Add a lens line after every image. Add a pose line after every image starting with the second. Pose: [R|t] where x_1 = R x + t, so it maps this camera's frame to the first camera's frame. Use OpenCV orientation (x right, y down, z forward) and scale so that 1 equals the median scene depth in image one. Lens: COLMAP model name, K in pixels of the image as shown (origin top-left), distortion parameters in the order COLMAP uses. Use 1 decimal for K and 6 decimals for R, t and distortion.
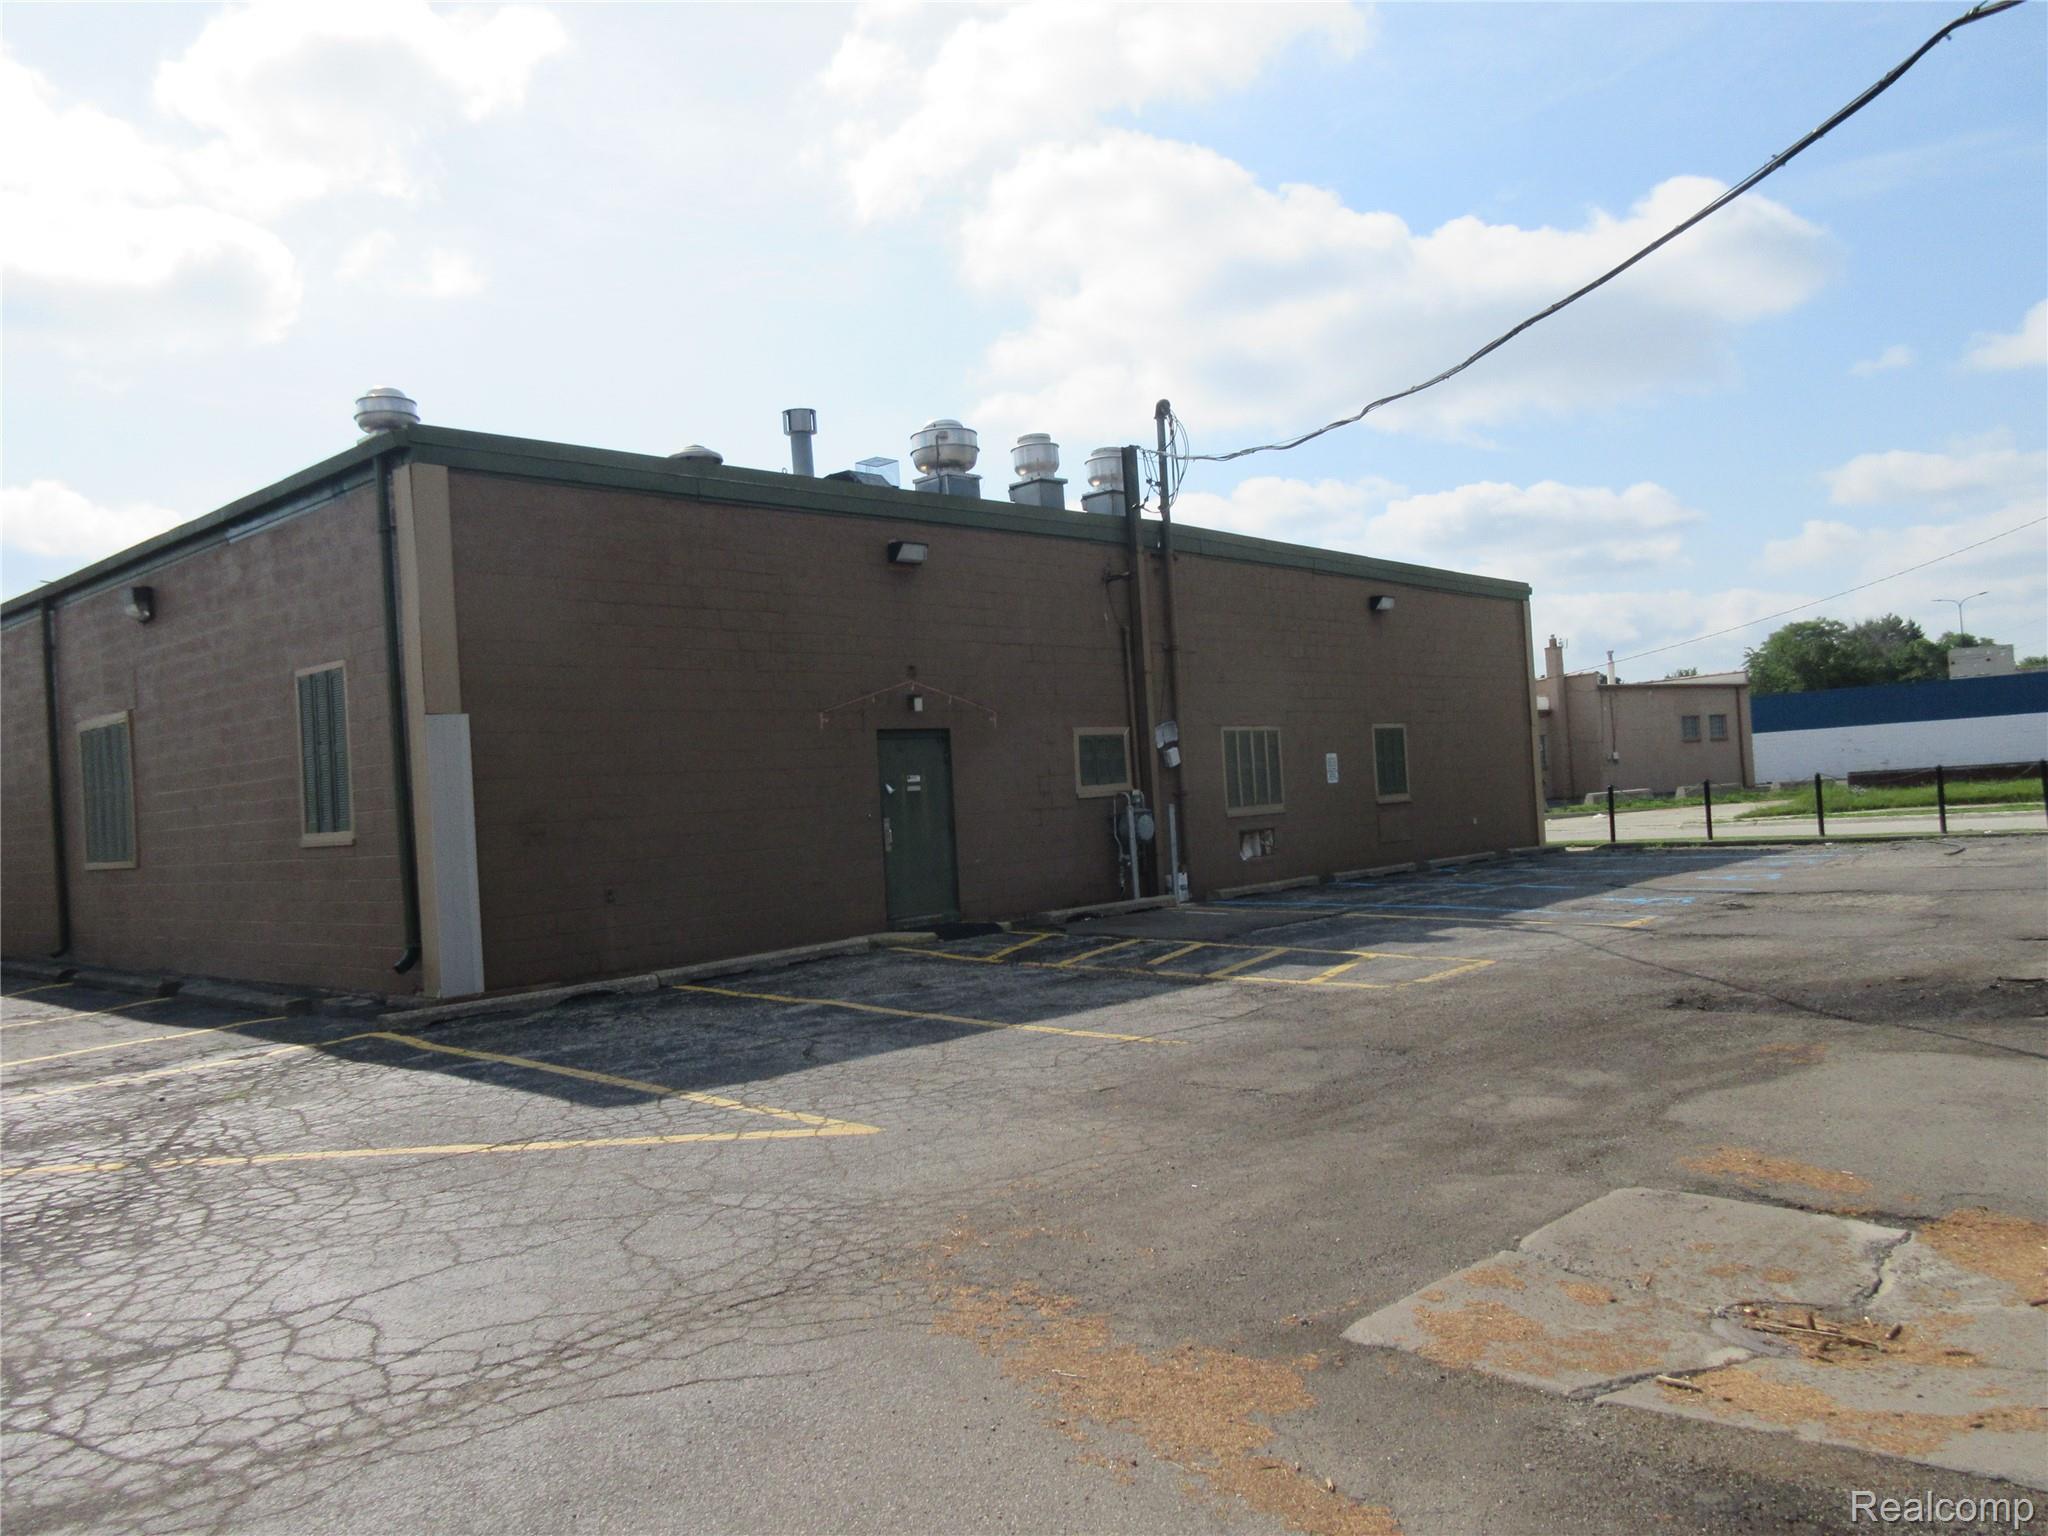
lens RADIAL K [[1520.9, 0, 1027.4], [0, 1520.9, 770.1], [0, 0, 1]] dist [0.010154, 0.006206]
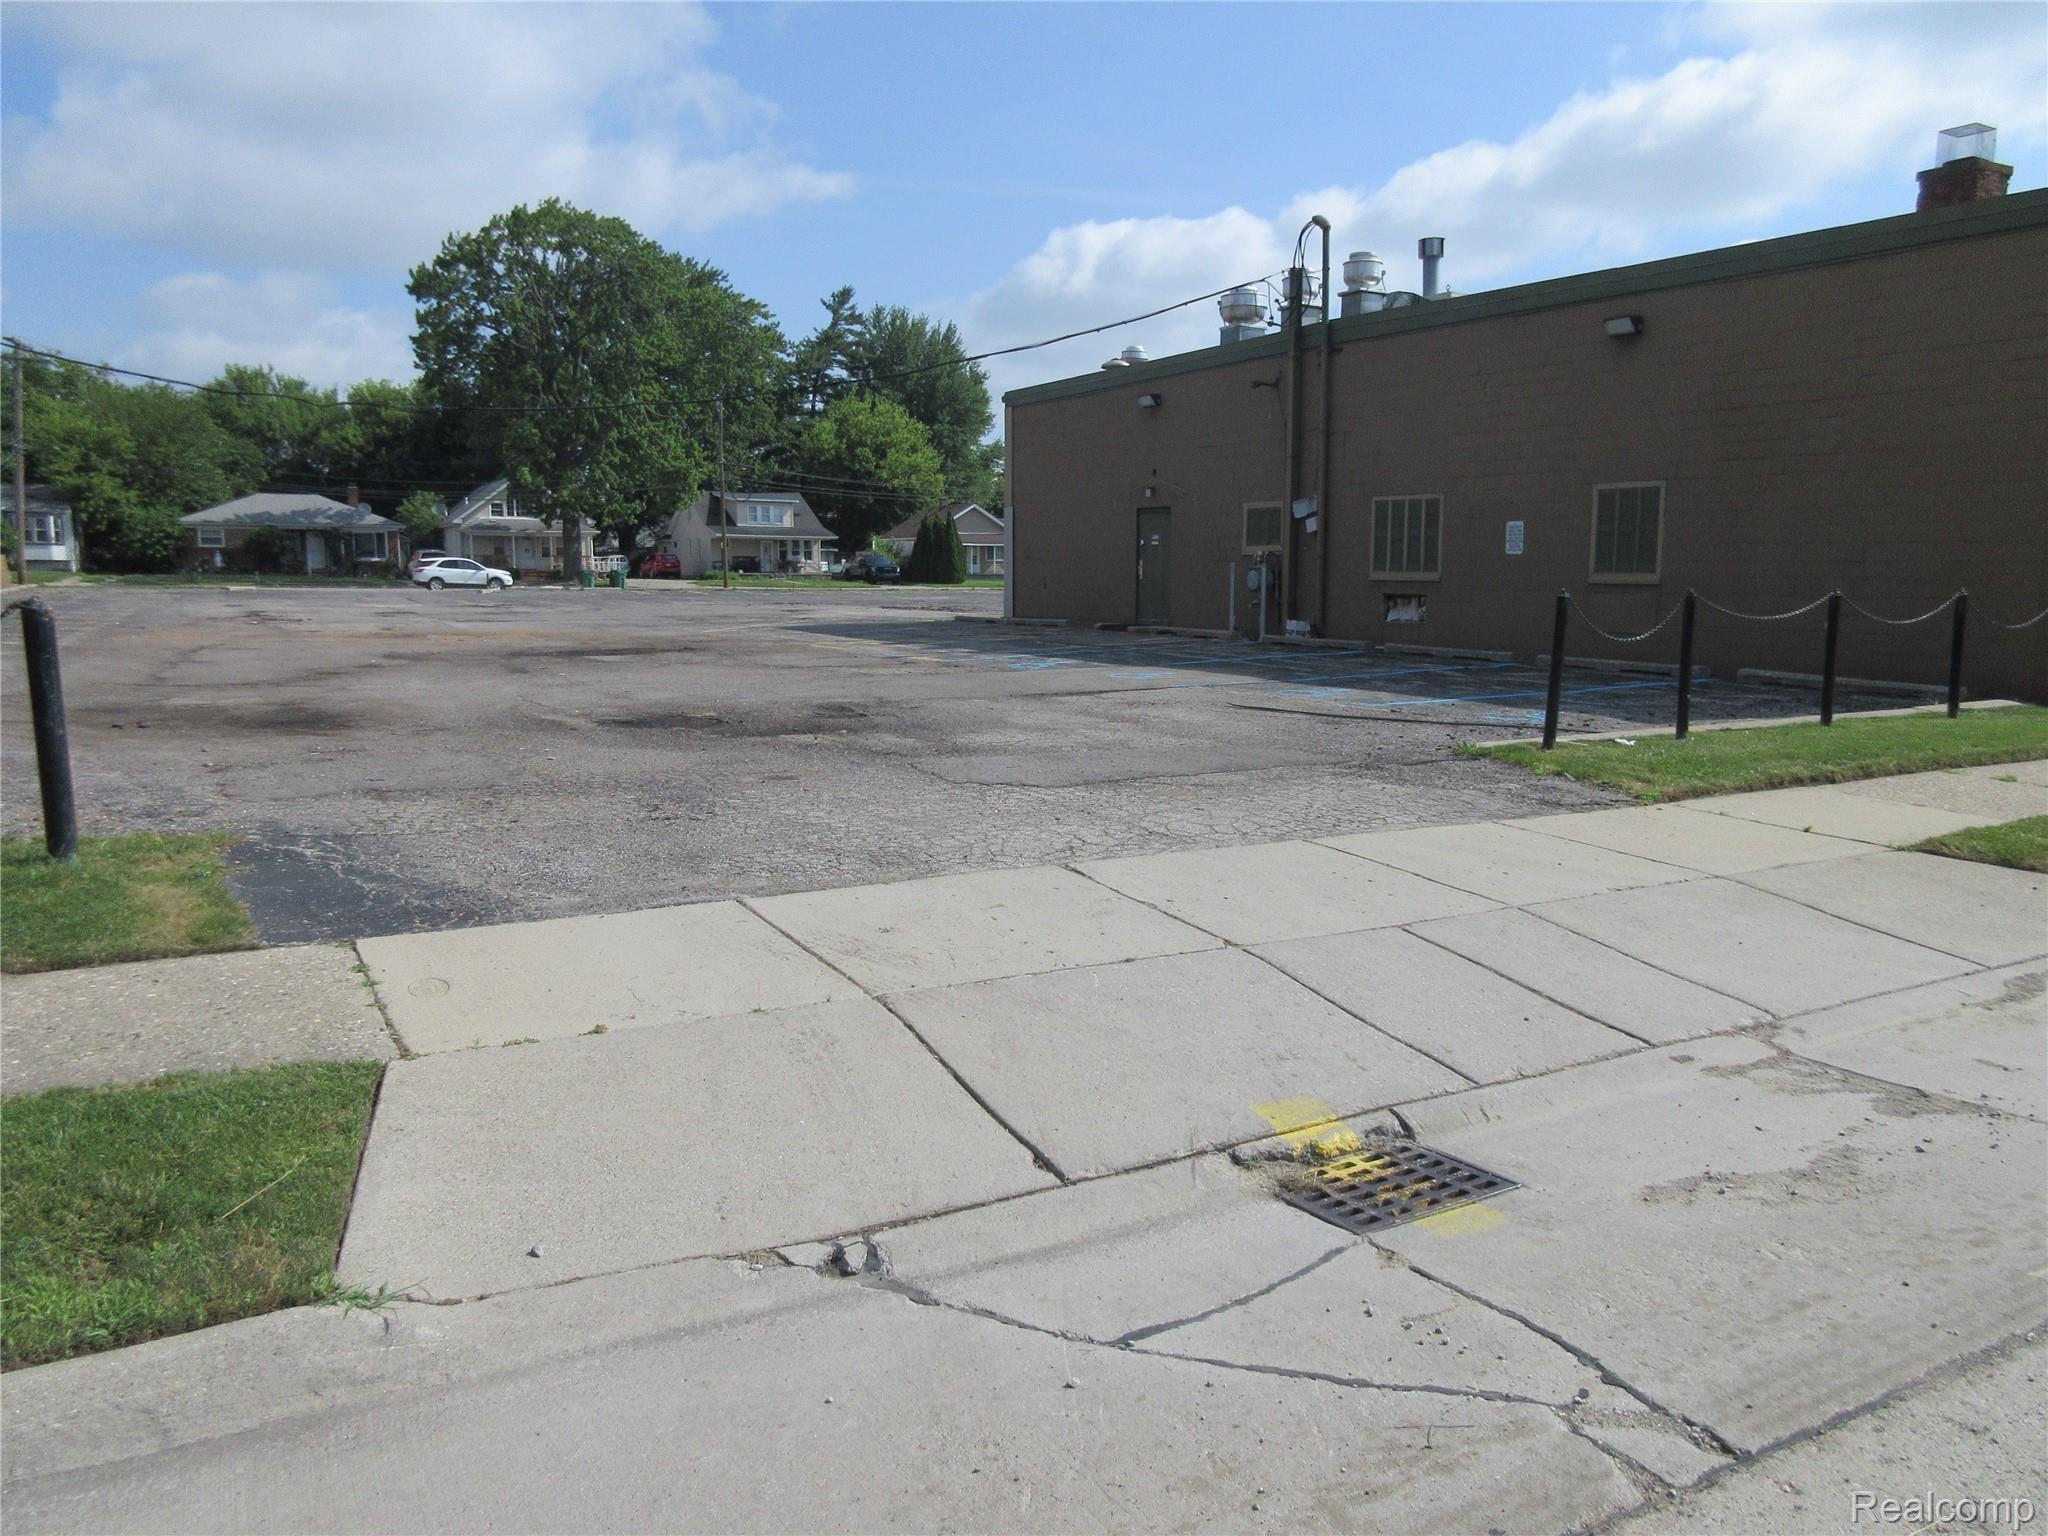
lens RADIAL K [[1520.9, 0, 1025.4], [0, 1520.9, 772.6], [0, 0, 1]] dist [0.010154, 0.006206]
pose [[-0.286458, 0.185111, -0.940040, 1.451918], [0.027057, 0.982329, 0.185194, -0.049352], [0.957711, 0.027615, -0.286405, 1.235918]]
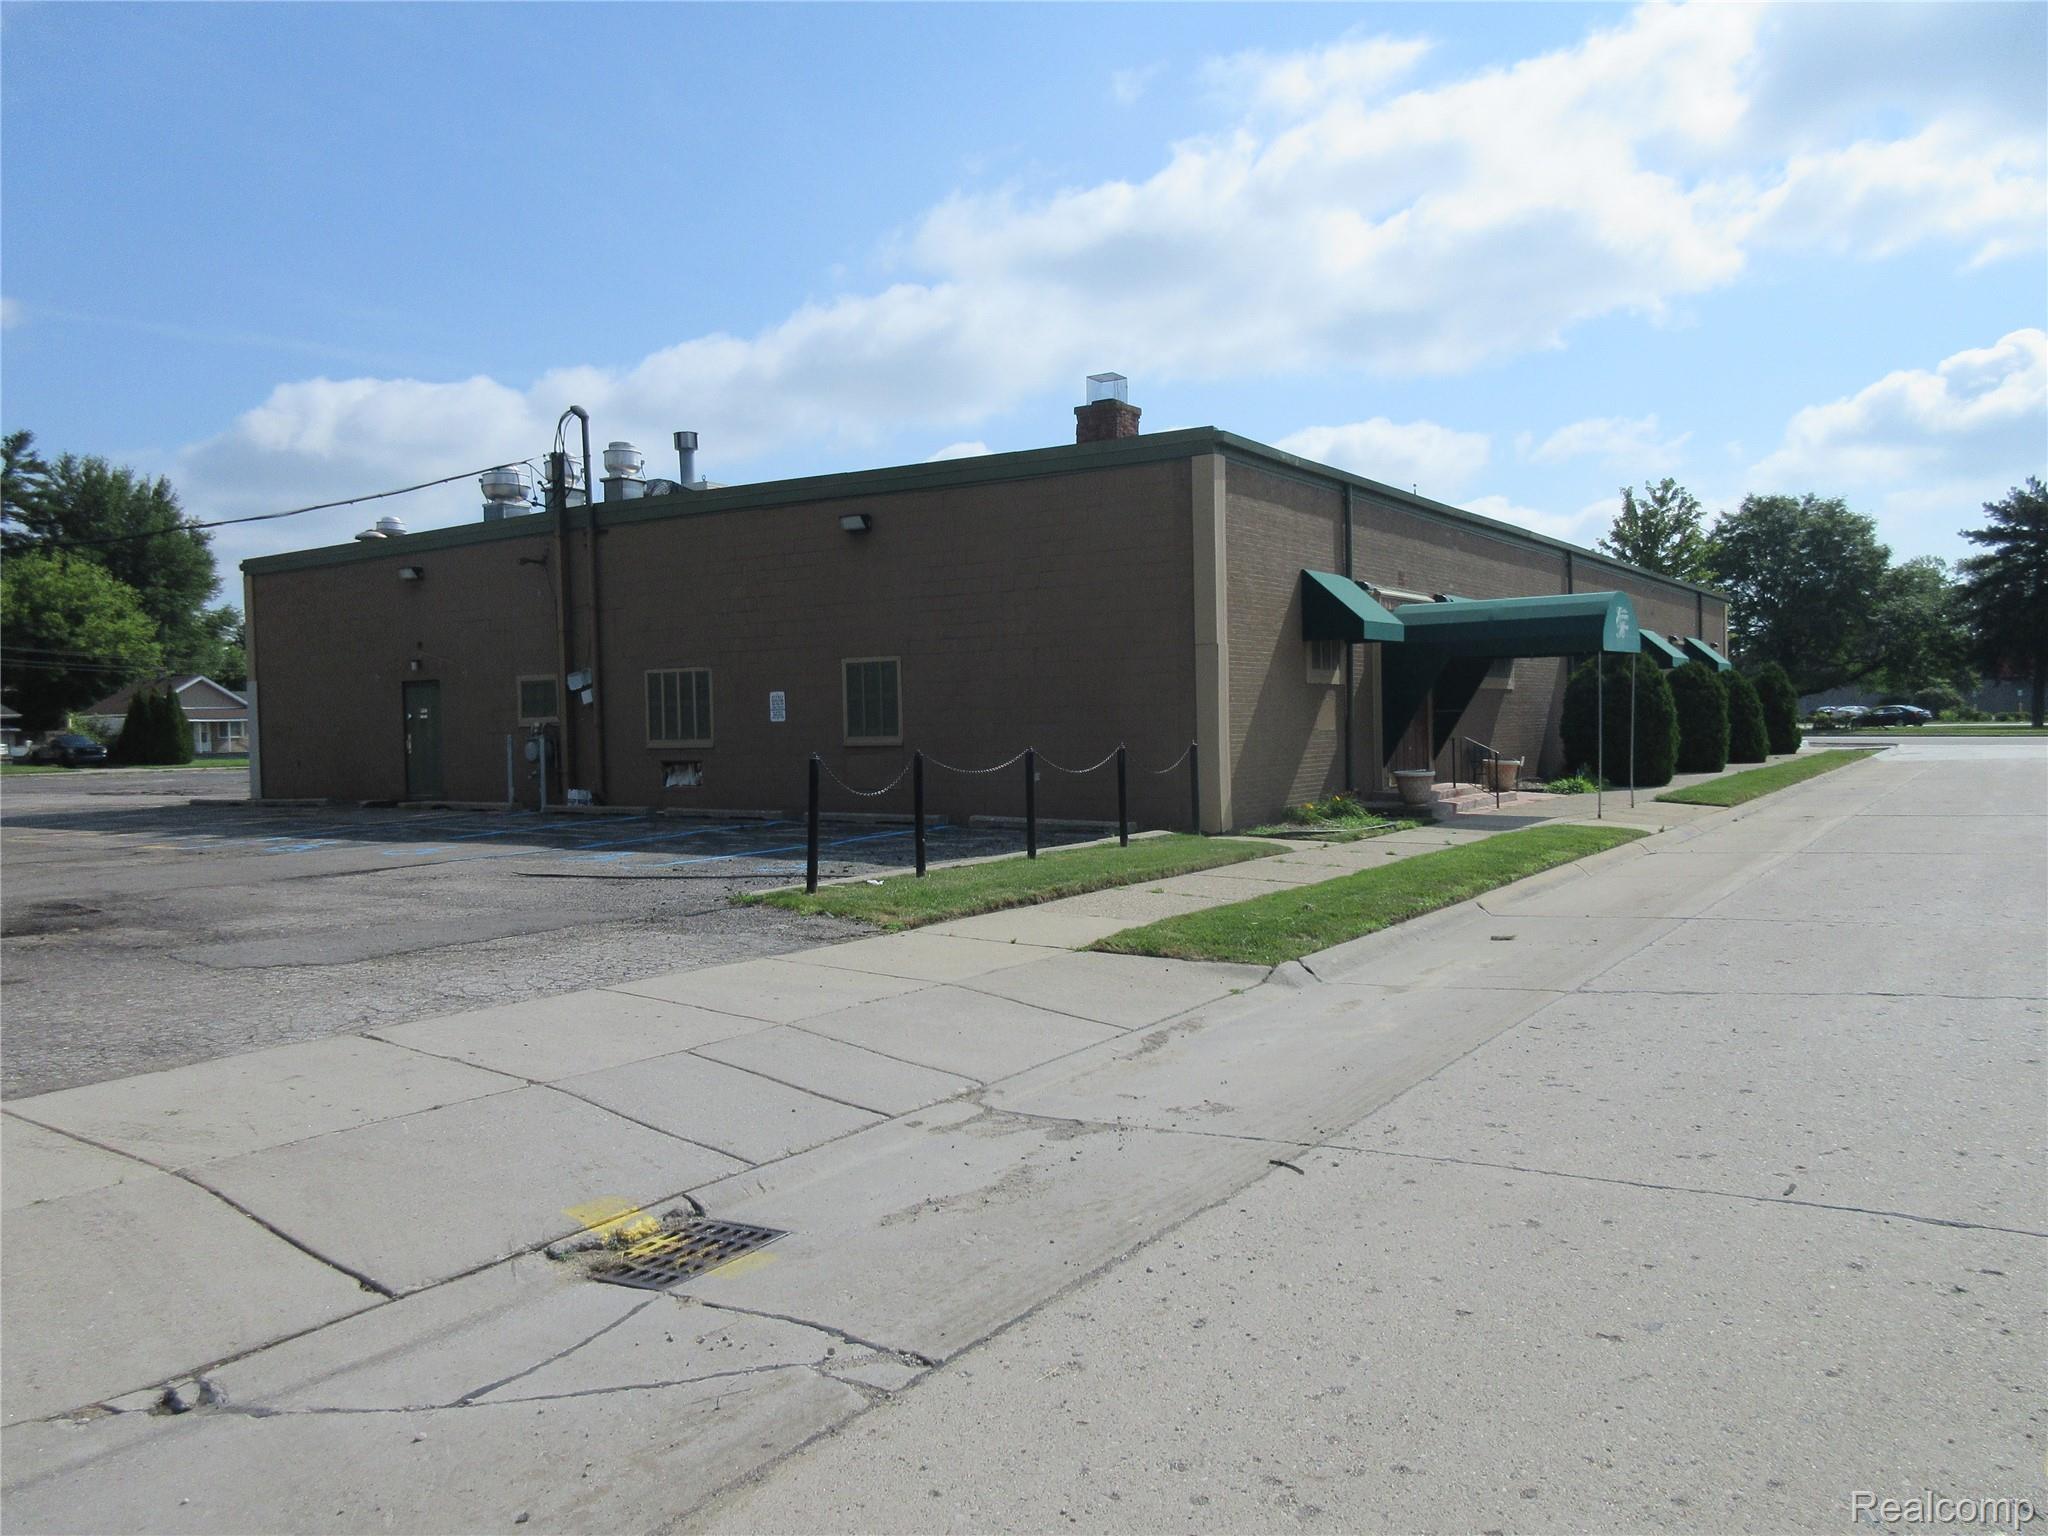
lens RADIAL K [[1520.9, 0, 1026.8], [0, 1520.9, 776.3], [0, 0, 1]] dist [0.010154, 0.006206]
pose [[0.172952, 0.086319, -0.981141, 1.507348], [0.024397, 0.995471, 0.091880, -0.053938], [0.984628, -0.039828, 0.170063, 1.242124]]
